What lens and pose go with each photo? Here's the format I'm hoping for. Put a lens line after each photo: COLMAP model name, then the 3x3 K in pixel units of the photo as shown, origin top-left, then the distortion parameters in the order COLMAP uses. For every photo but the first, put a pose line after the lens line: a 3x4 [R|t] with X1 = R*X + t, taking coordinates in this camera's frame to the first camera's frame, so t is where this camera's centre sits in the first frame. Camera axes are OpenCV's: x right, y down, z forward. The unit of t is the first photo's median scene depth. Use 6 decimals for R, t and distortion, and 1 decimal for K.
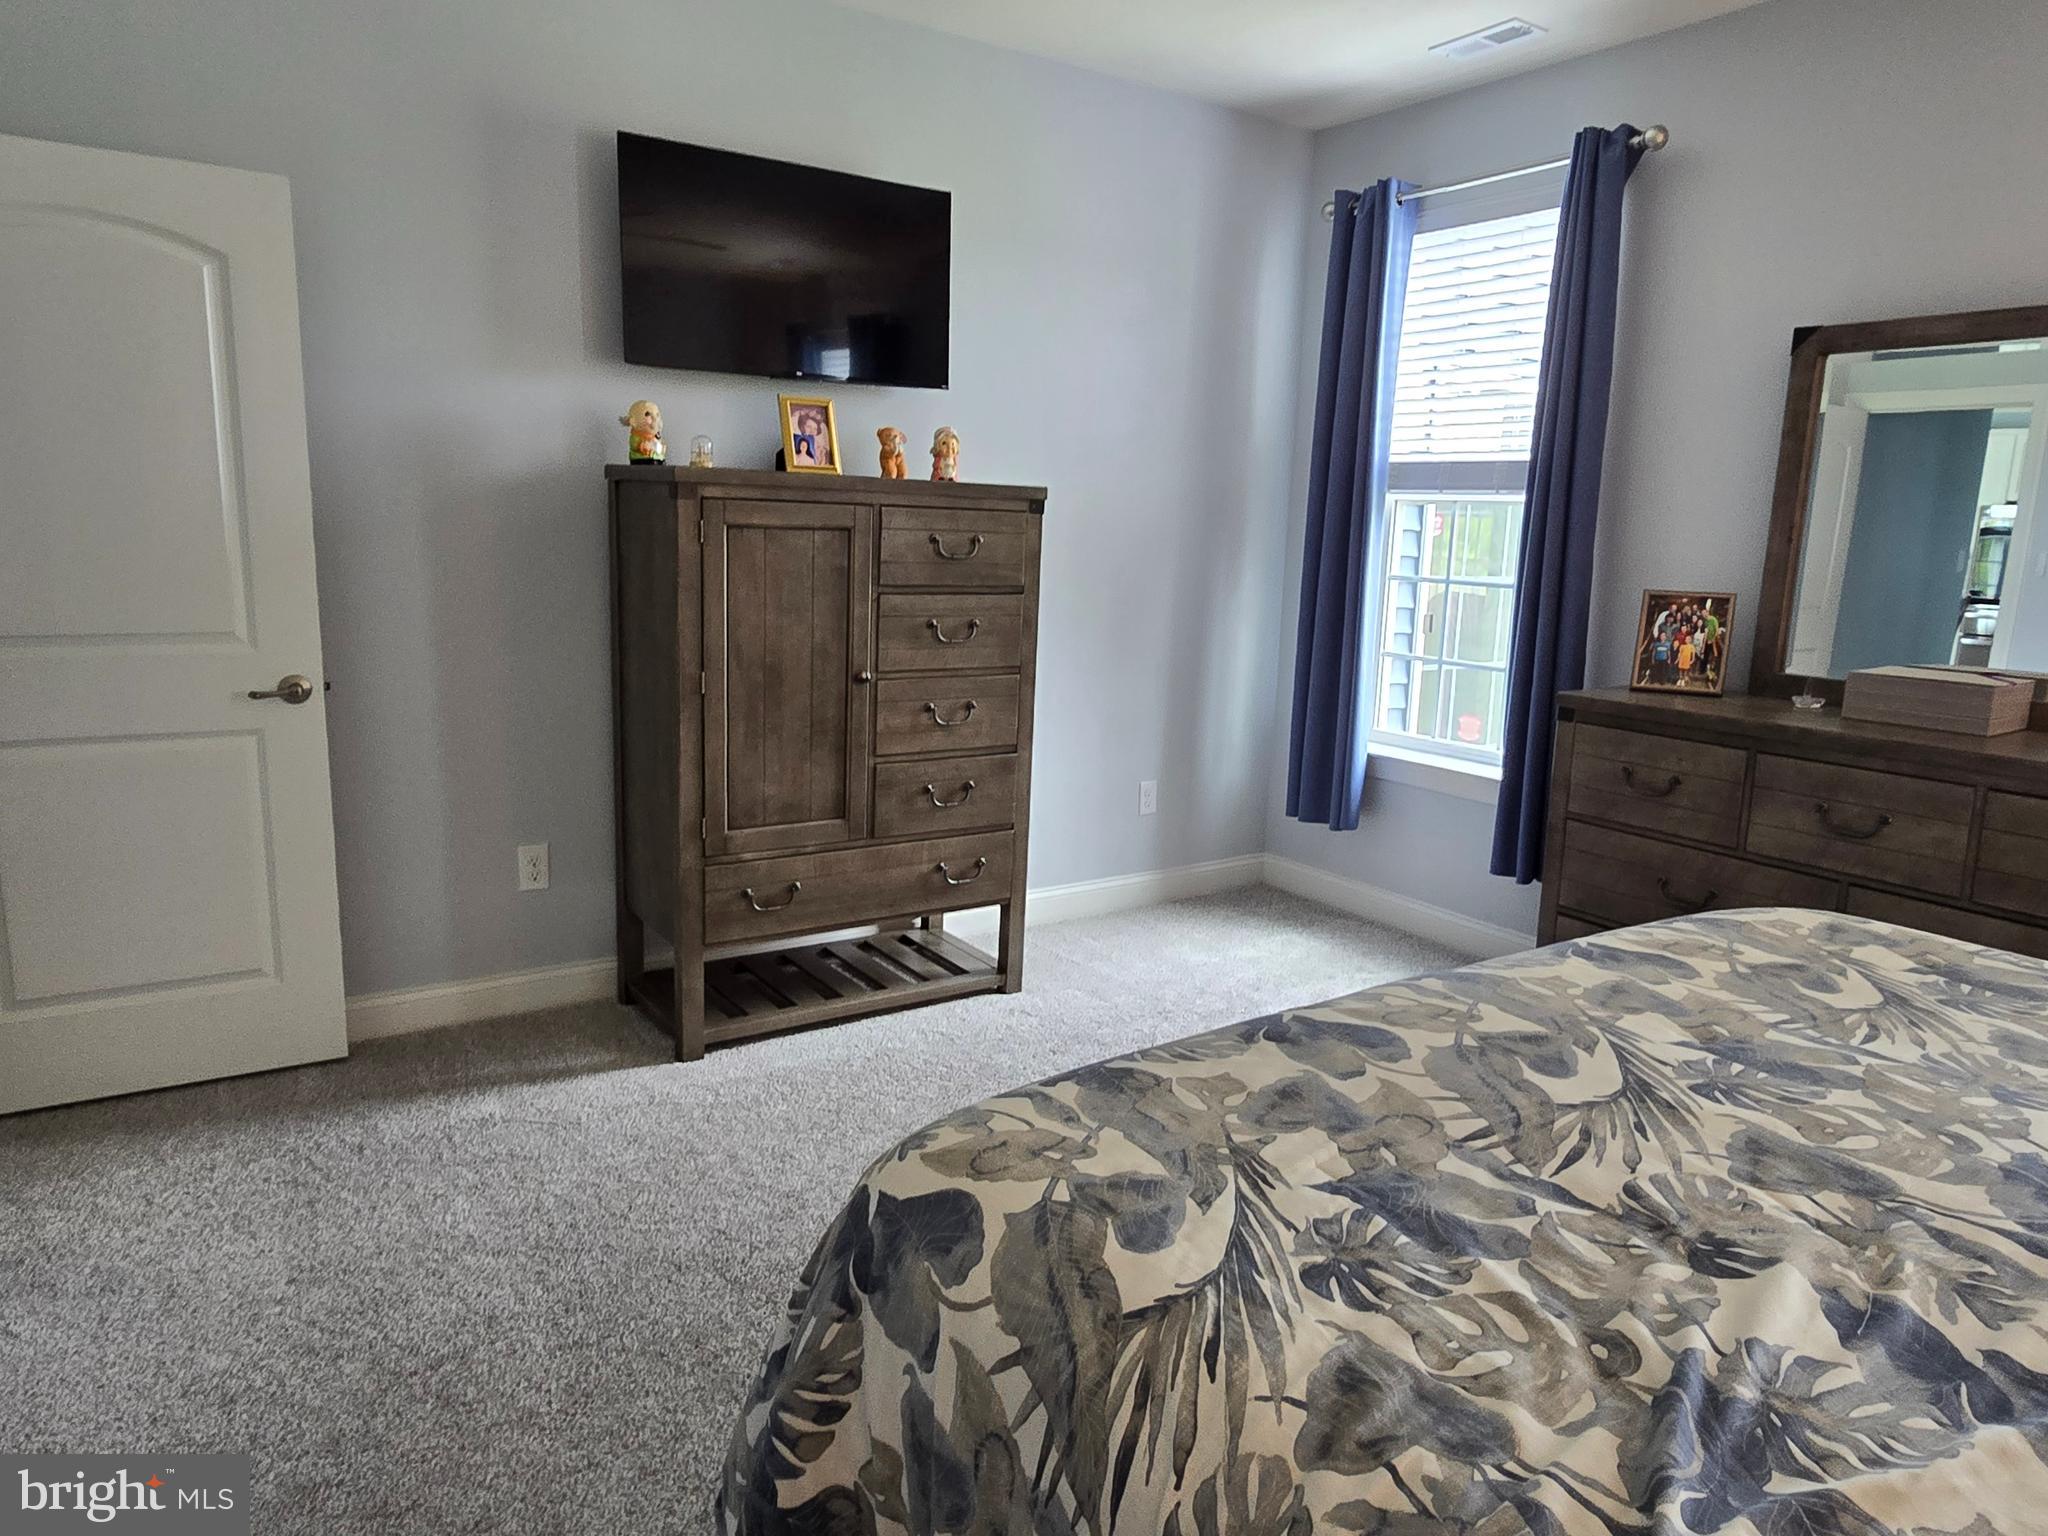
lens RADIAL K [[1334.4, 0, 1024.0], [0, 1334.4, 768.0], [0, 0, 1]] dist [0.005178, -0.003009]
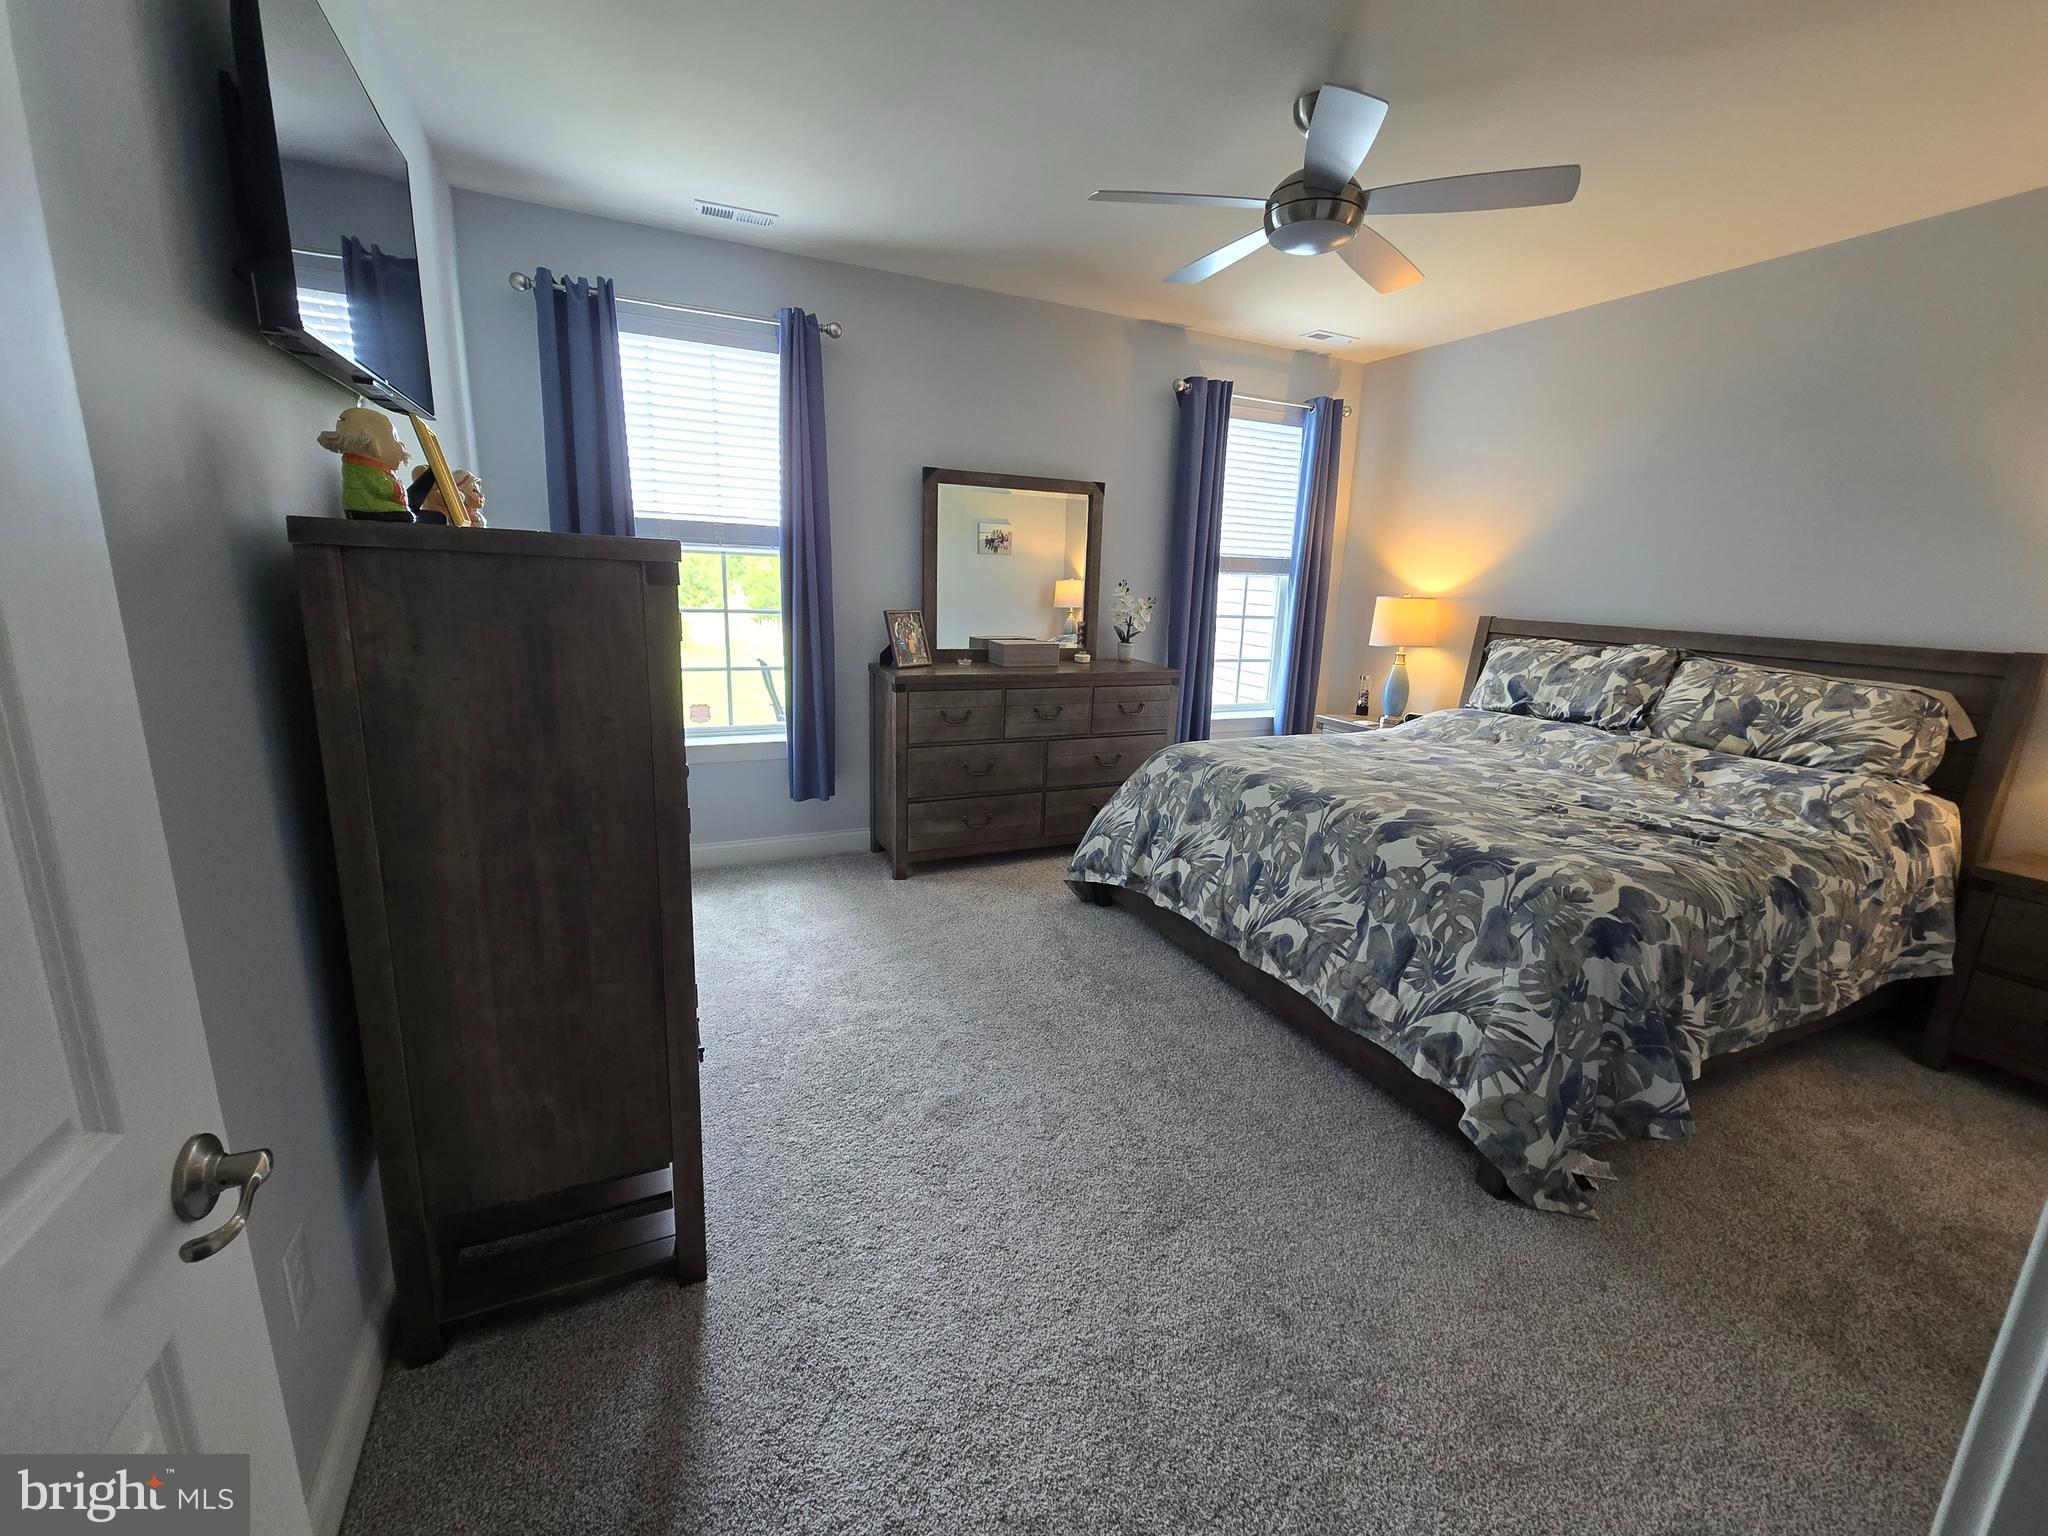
lens RADIAL K [[838.8, 0, 1024.0], [0, 838.8, 768.0], [0, 0, 1]] dist [-0.028102, 0.005670]
pose [[0.154791, -0.237297, 0.959026, -0.631681], [0.154962, 0.964542, 0.213650, -0.150167], [-0.975718, 0.115542, 0.186074, 0.697856]]
